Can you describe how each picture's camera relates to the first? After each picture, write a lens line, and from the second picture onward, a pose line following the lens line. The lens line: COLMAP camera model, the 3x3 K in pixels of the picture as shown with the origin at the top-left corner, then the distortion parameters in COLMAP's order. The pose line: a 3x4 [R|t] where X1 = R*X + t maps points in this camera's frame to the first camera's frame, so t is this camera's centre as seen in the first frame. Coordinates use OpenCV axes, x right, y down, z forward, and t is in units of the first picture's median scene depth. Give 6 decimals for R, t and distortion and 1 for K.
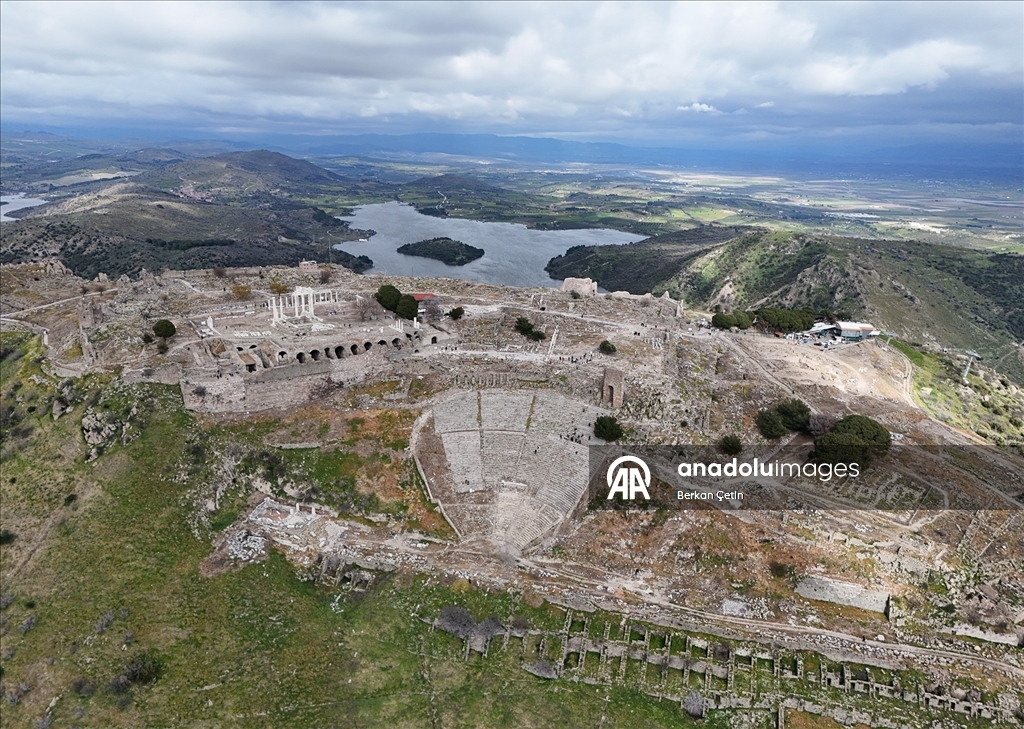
lens RADIAL K [[762.1, 0, 514.0], [0, 762.1, 313.9], [0, 0, 1]] dist [0.007973, 0.000875]
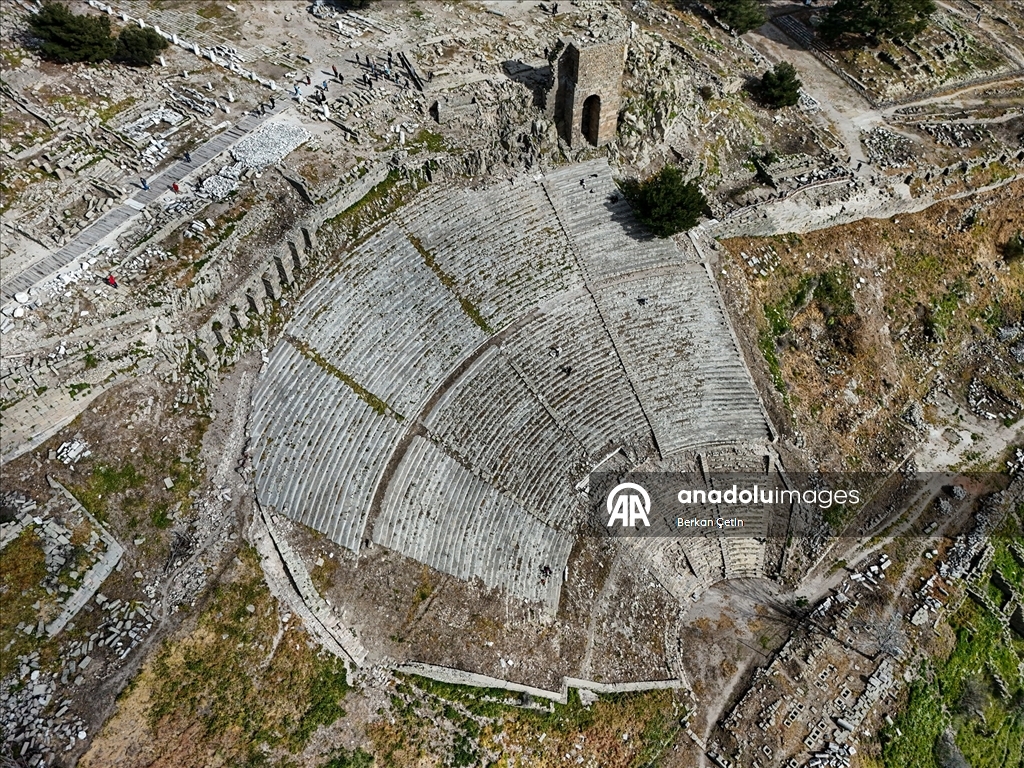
lens RADIAL K [[763.8, 0, 512.0], [0, 763.8, 384.0], [0, 0, 1]] dist [0.038645, -0.001199]
pose [[0.483869, -0.700586, 0.524452, -0.174223], [0.214327, 0.675894, 0.705147, -0.077199], [-0.848490, -0.228795, 0.477198, 0.788848]]
